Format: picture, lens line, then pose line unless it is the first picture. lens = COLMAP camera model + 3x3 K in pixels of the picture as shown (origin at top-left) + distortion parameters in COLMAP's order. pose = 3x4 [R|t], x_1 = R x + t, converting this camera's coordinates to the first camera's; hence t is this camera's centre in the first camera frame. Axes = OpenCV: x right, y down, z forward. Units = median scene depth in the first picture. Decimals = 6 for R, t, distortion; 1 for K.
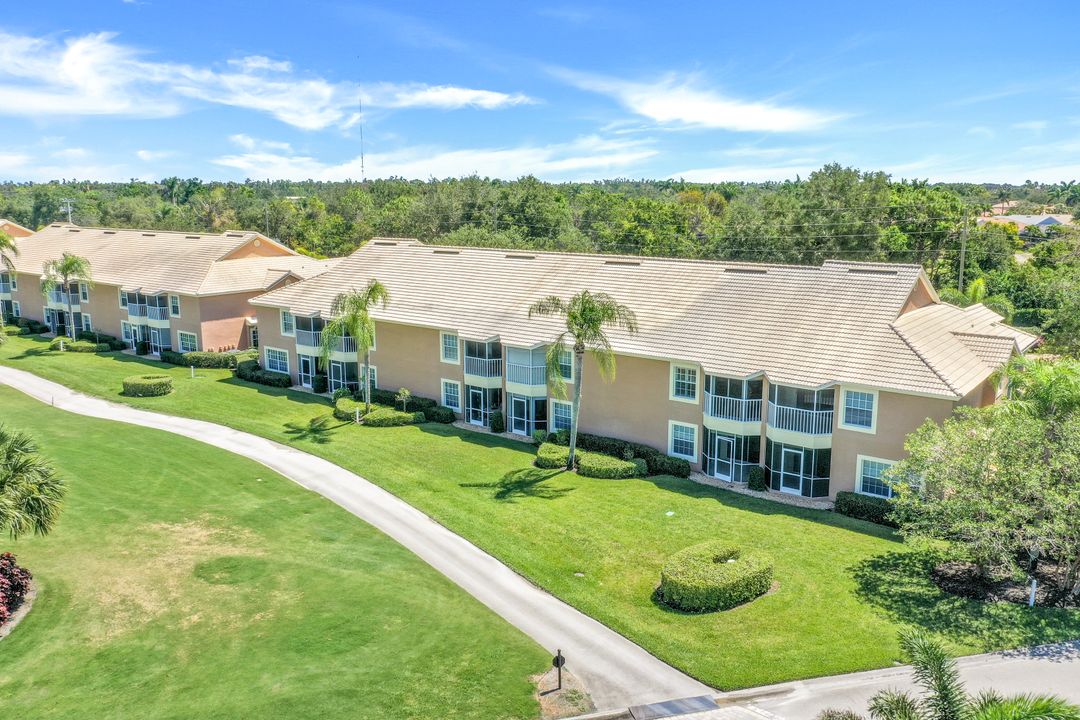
lens RADIAL K [[857.9, 0, 553.3], [0, 857.9, 359.8], [0, 0, 1]] dist [-0.014824, 0.004196]
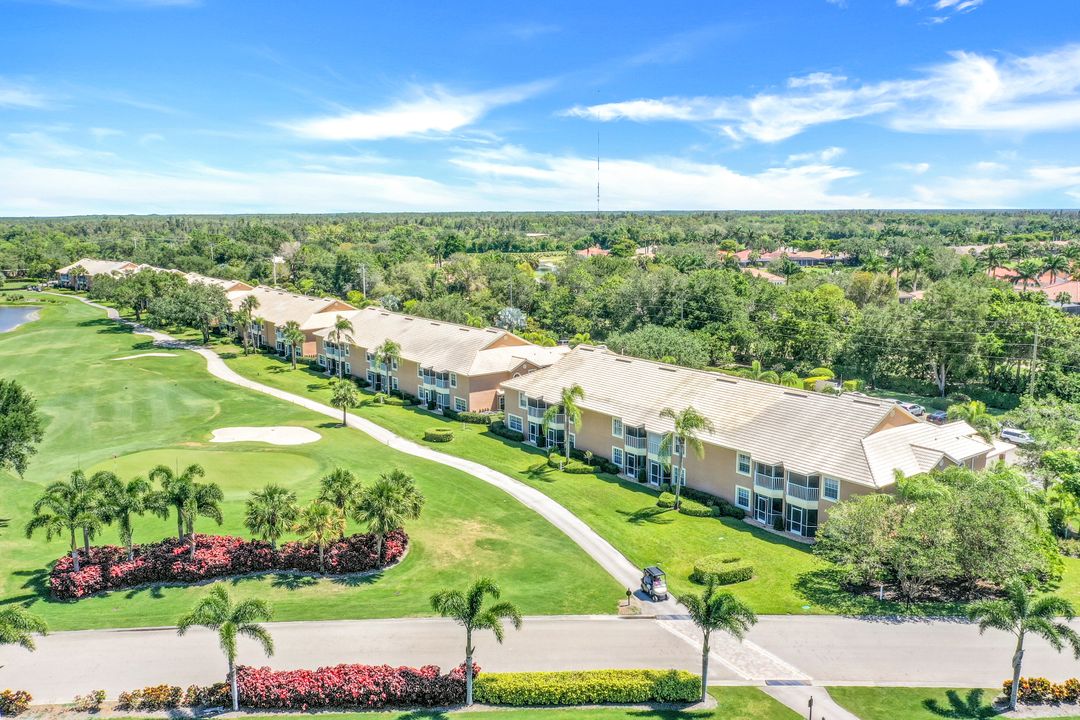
lens RADIAL K [[857.9, 0, 553.3], [0, 857.9, 359.8], [0, 0, 1]] dist [-0.014824, 0.004196]
pose [[0.964666, 0.038435, -0.260657, 0.220538], [-0.045852, 0.998696, -0.022432, -0.122568], [0.259455, 0.033592, 0.965171, -0.742470]]
